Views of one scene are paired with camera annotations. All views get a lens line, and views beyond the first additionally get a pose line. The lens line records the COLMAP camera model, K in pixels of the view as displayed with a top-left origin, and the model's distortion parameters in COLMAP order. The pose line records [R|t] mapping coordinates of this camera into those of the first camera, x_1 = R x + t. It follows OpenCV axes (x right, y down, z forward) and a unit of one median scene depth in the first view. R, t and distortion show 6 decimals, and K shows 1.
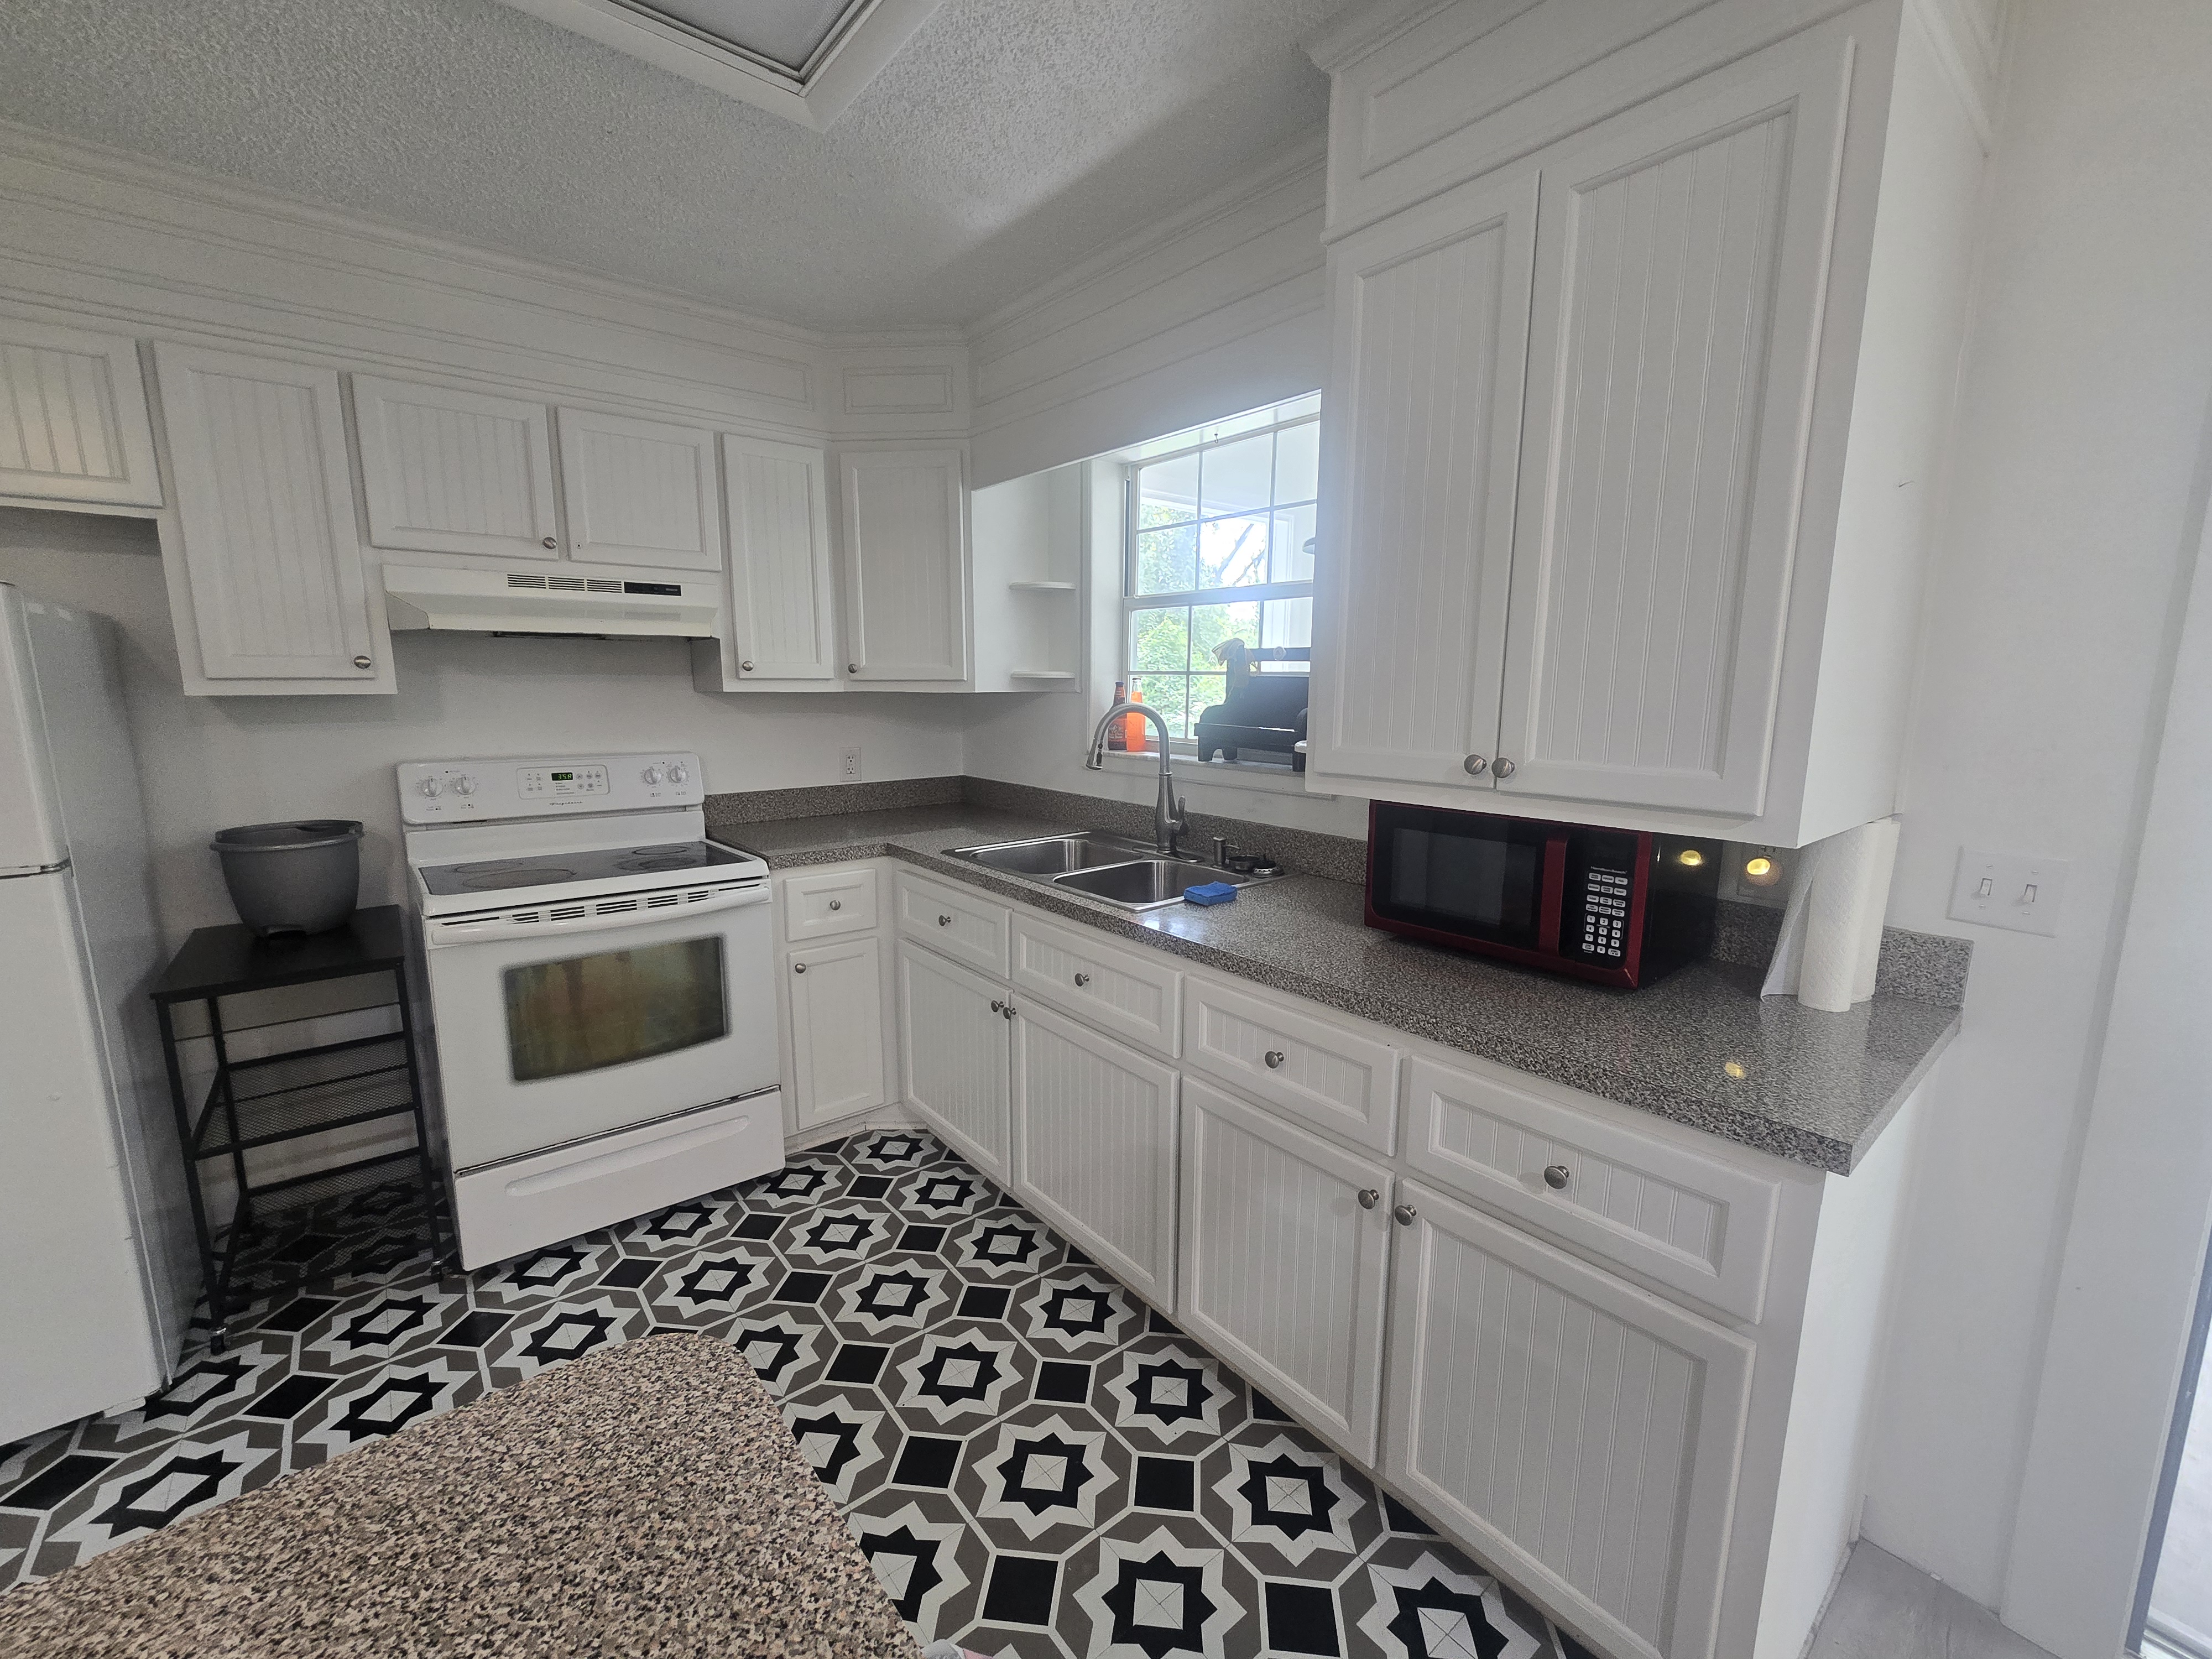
lens RADIAL K [[915.0, 0, 1100.7], [0, 915.0, 827.6], [0, 0, 1]] dist [0.004485, -0.000750]
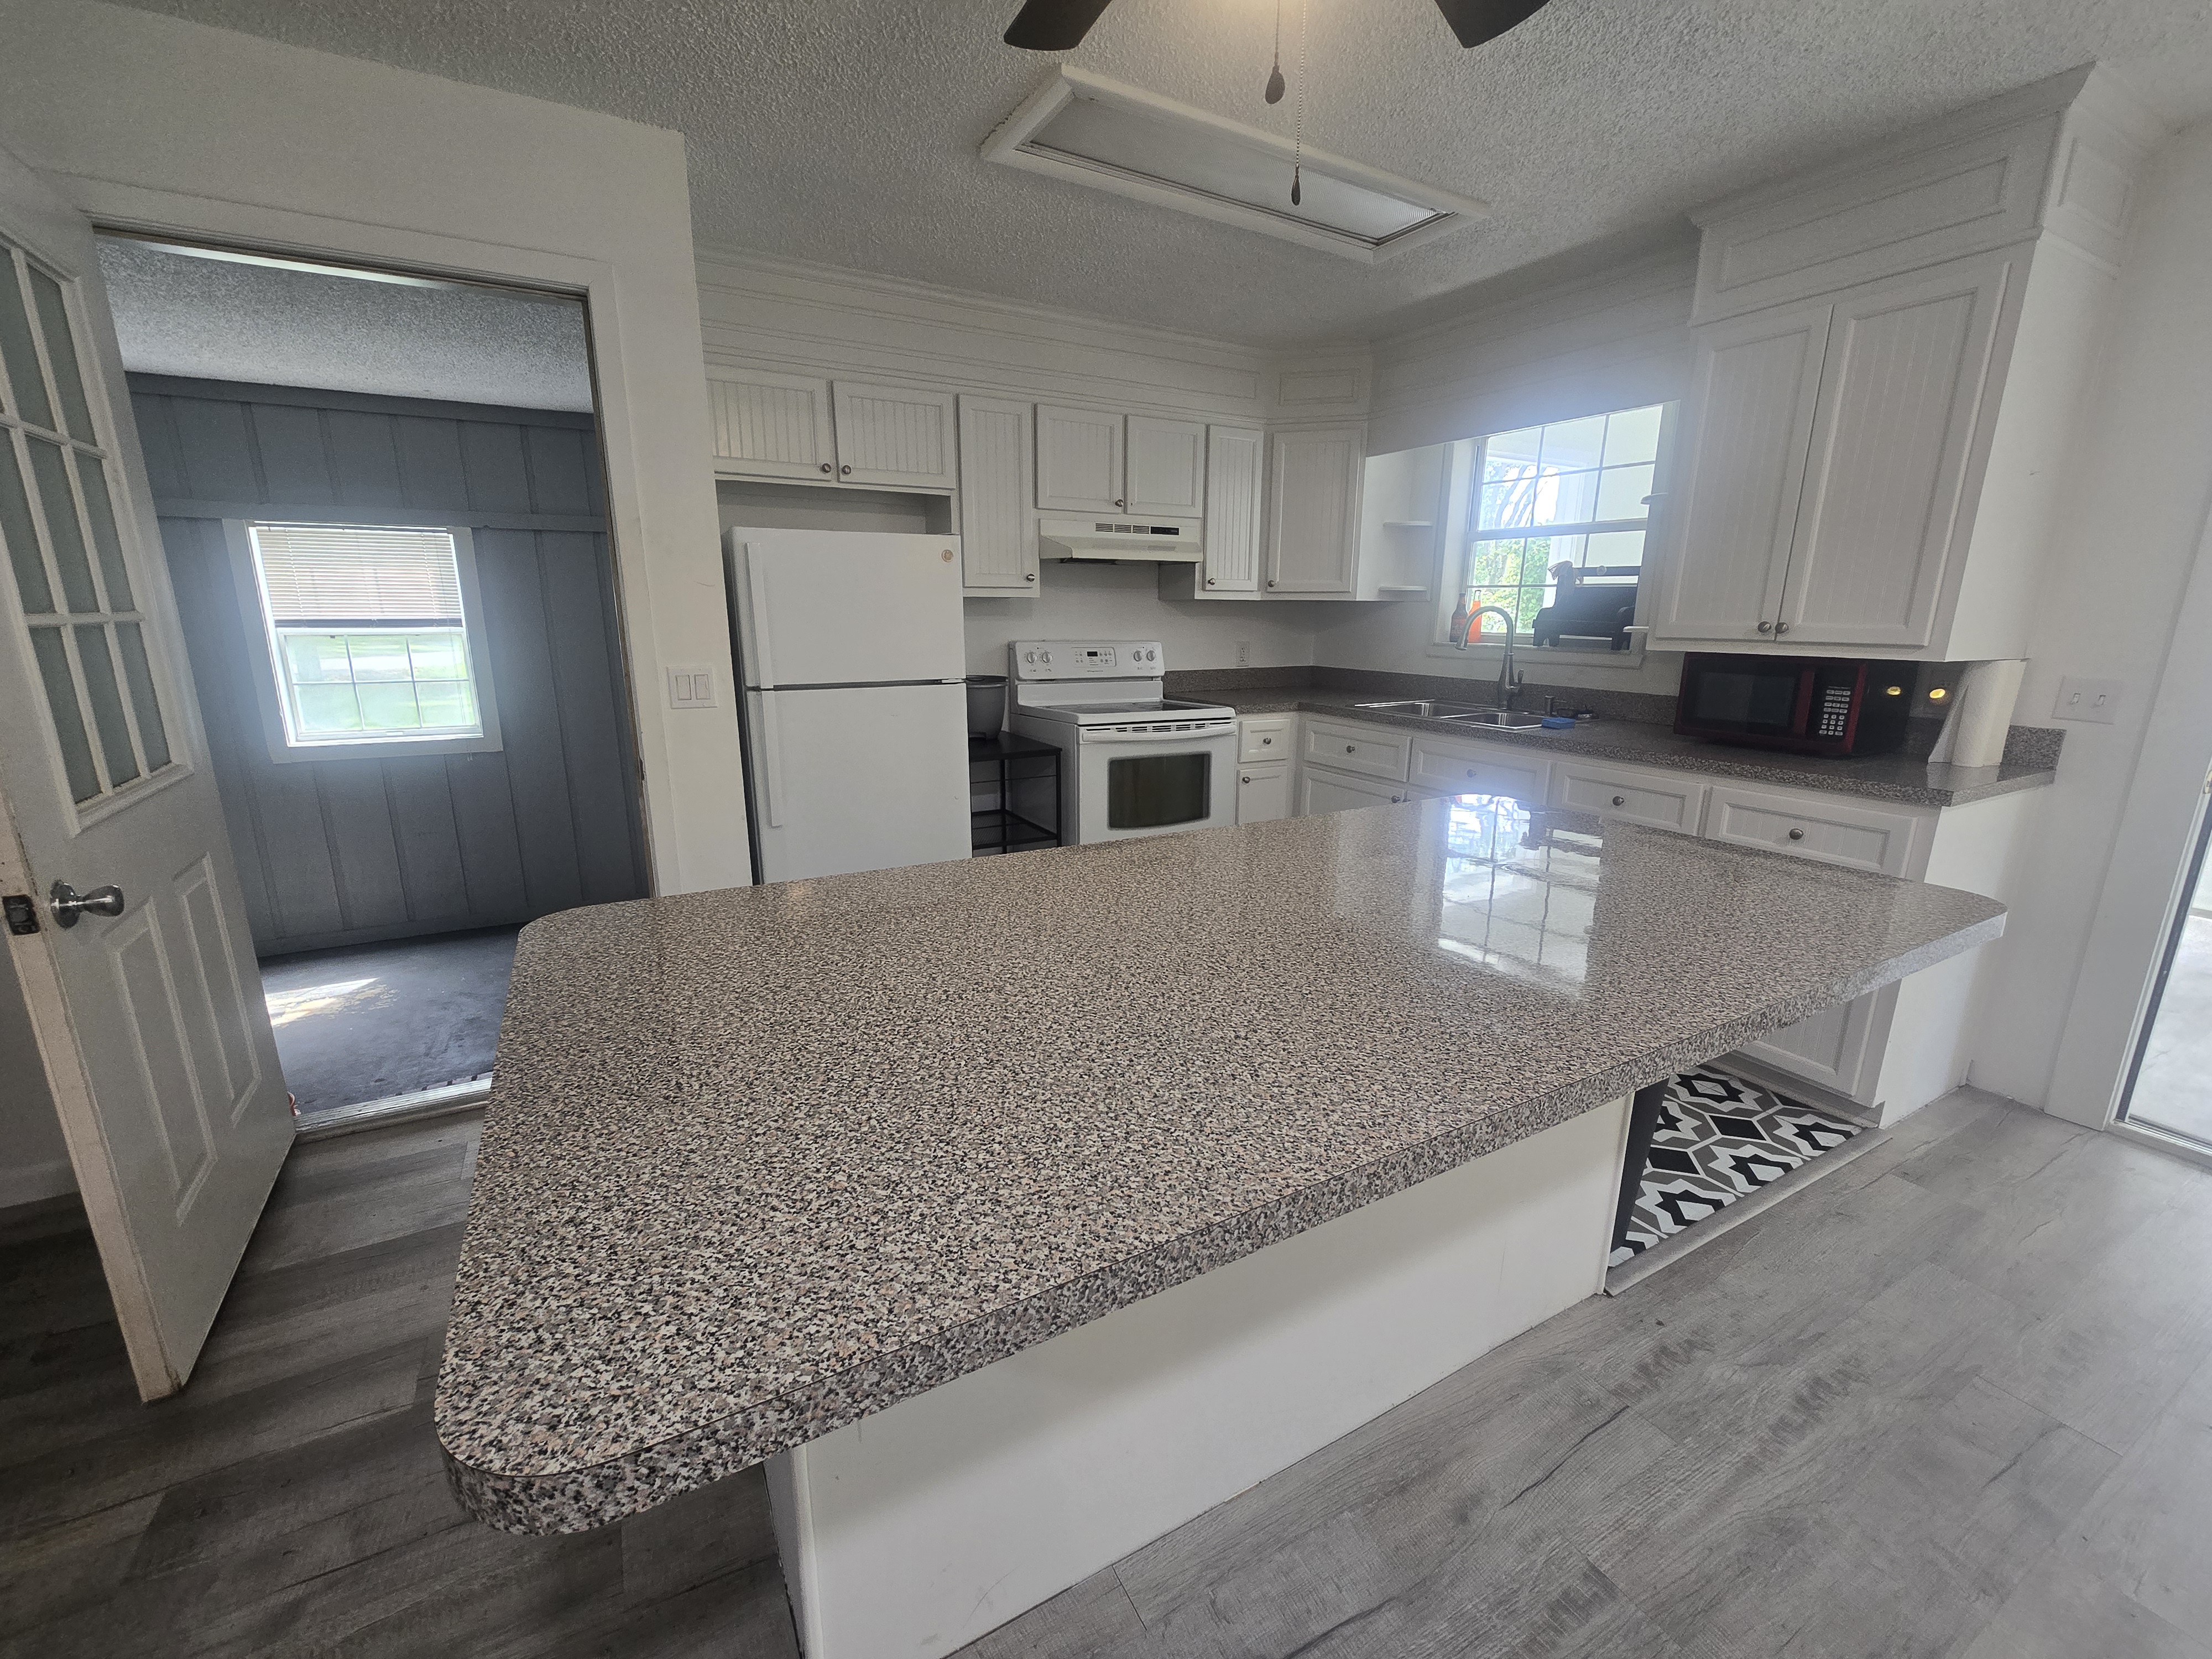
lens RADIAL K [[915.0, 0, 1105.2], [0, 915.0, 826.8], [0, 0, 1]] dist [0.004485, -0.000750]
pose [[0.985722, 0.042579, -0.162911, -0.331816], [-0.030666, 0.996715, 0.074954, 0.132920], [0.165568, -0.068888, 0.983790, -0.608063]]
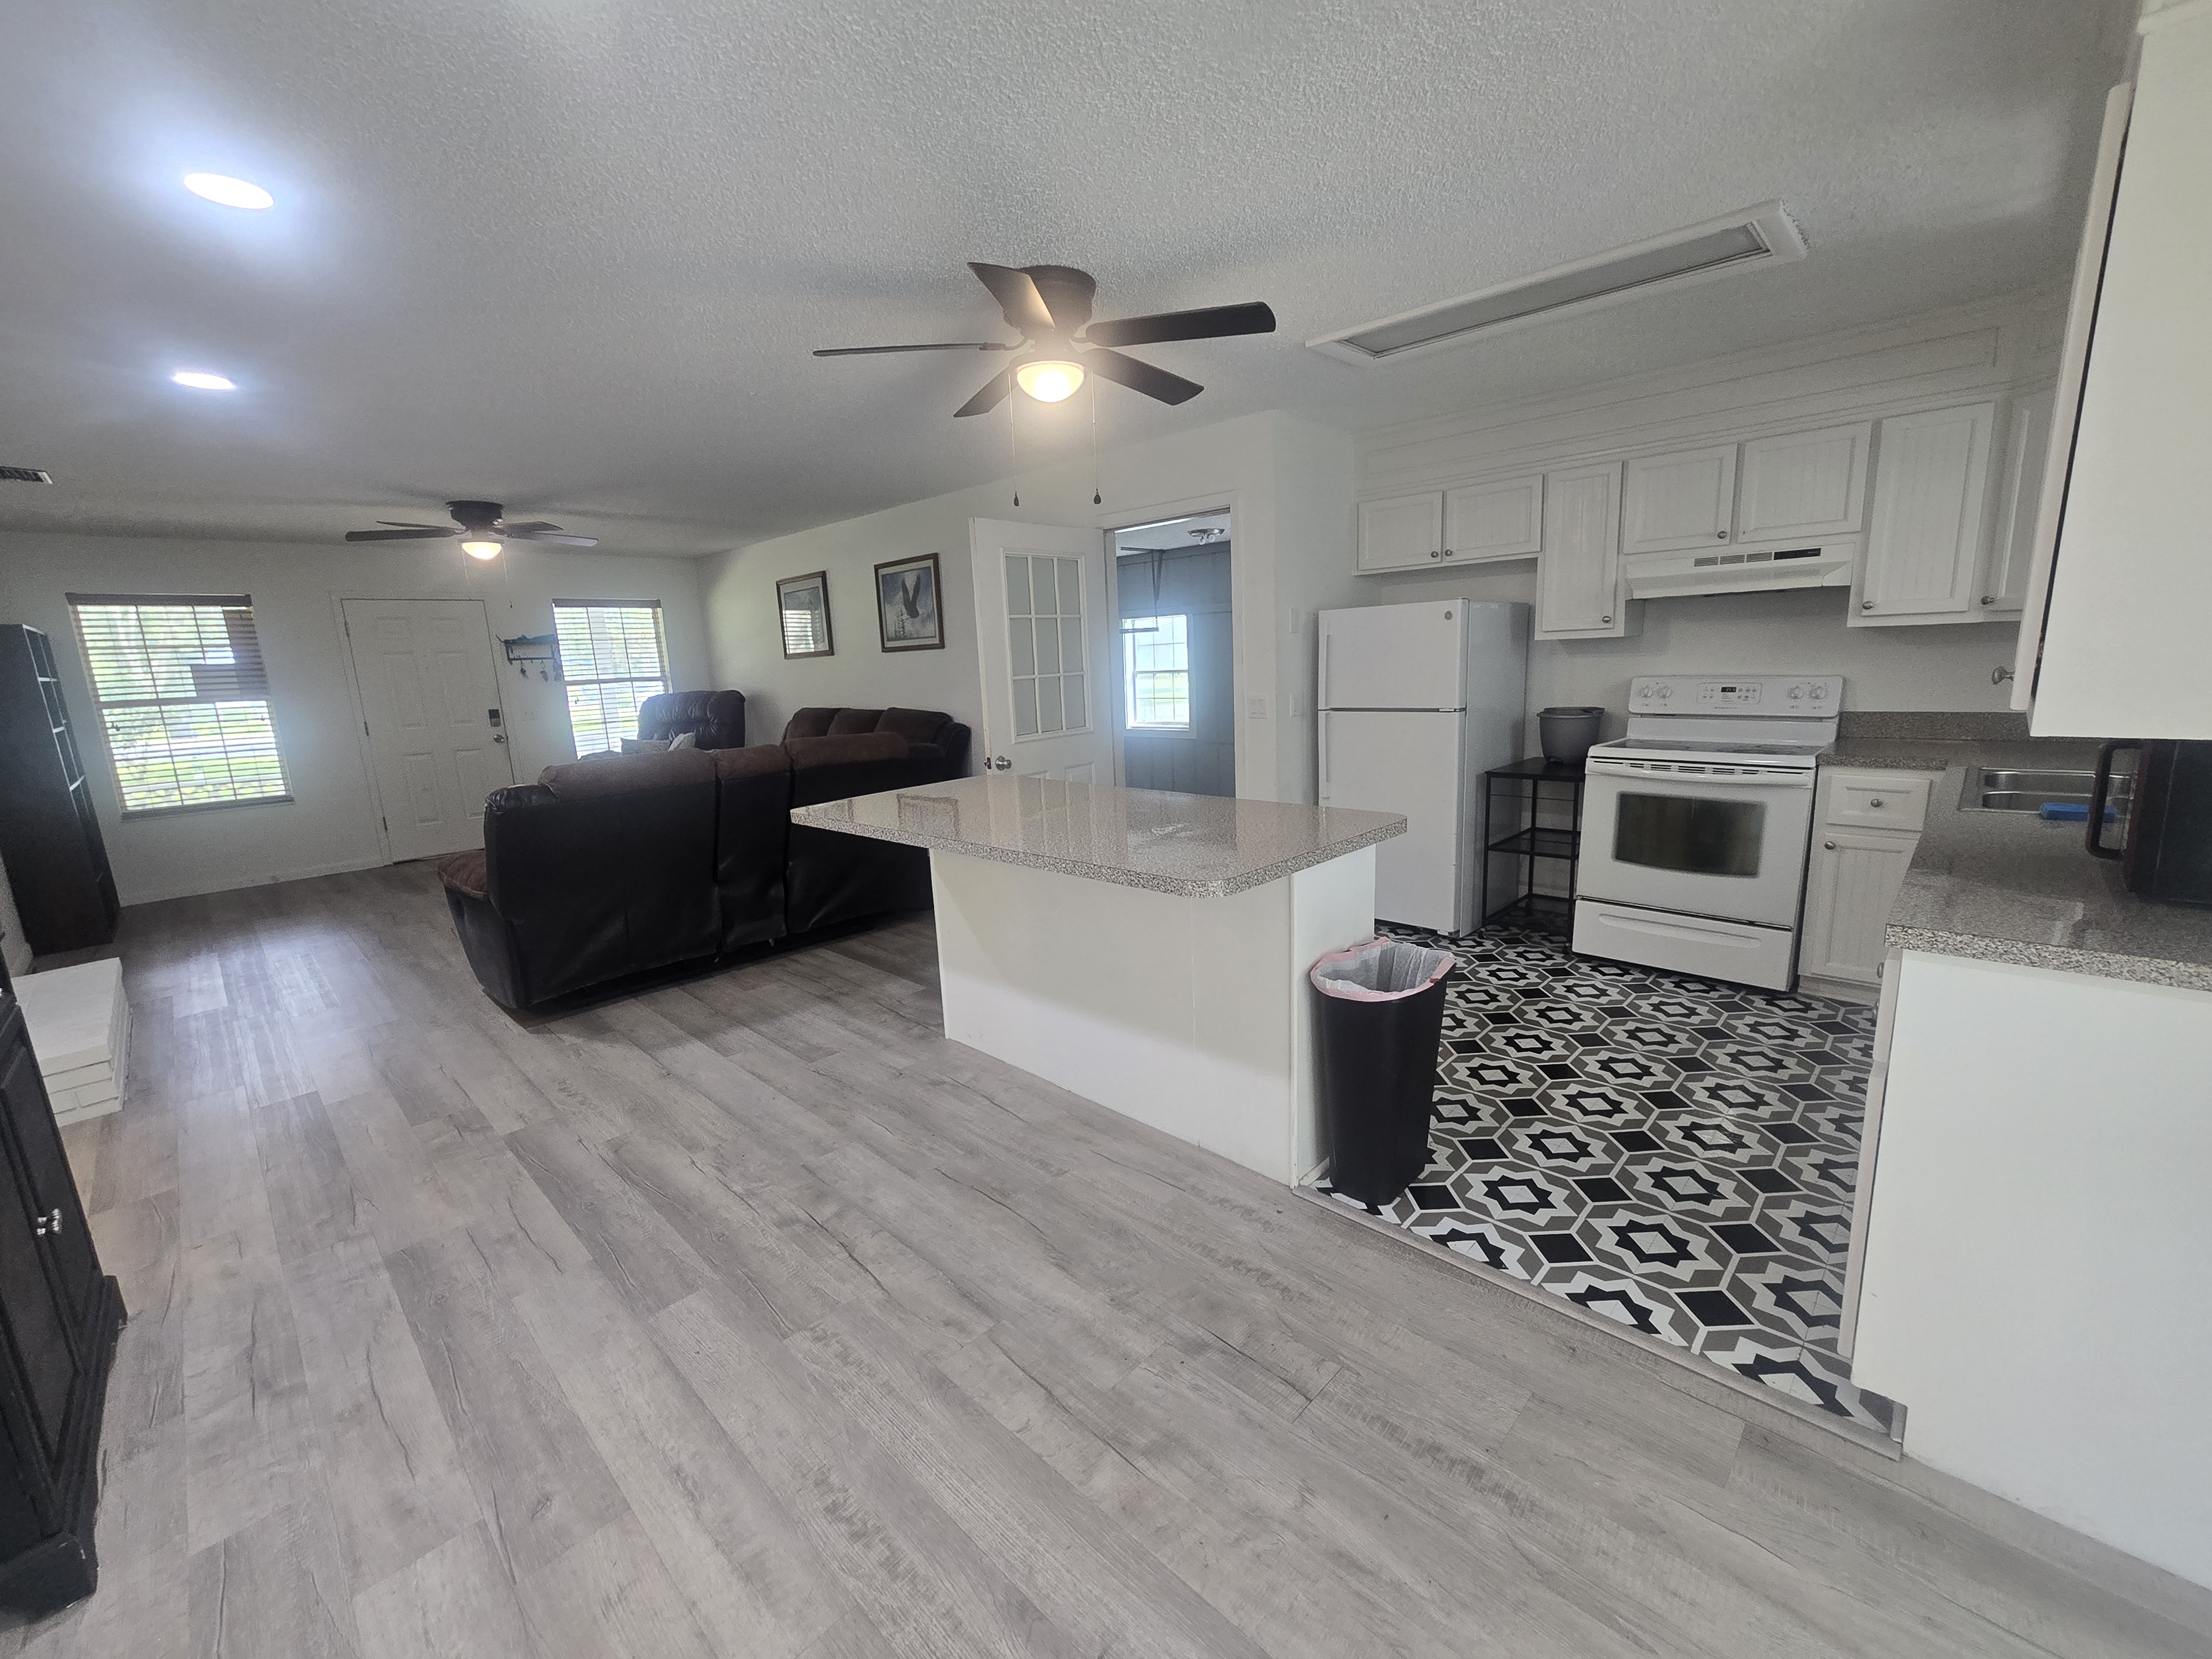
lens RADIAL K [[915.0, 0, 1112.0], [0, 915.0, 834.1], [0, 0, 1]] dist [0.004485, -0.000750]
pose [[0.124134, 0.185197, -0.974830, 0.852503], [-0.114903, 0.978502, 0.171263, 0.036382], [0.985590, 0.090752, 0.142745, -0.184659]]
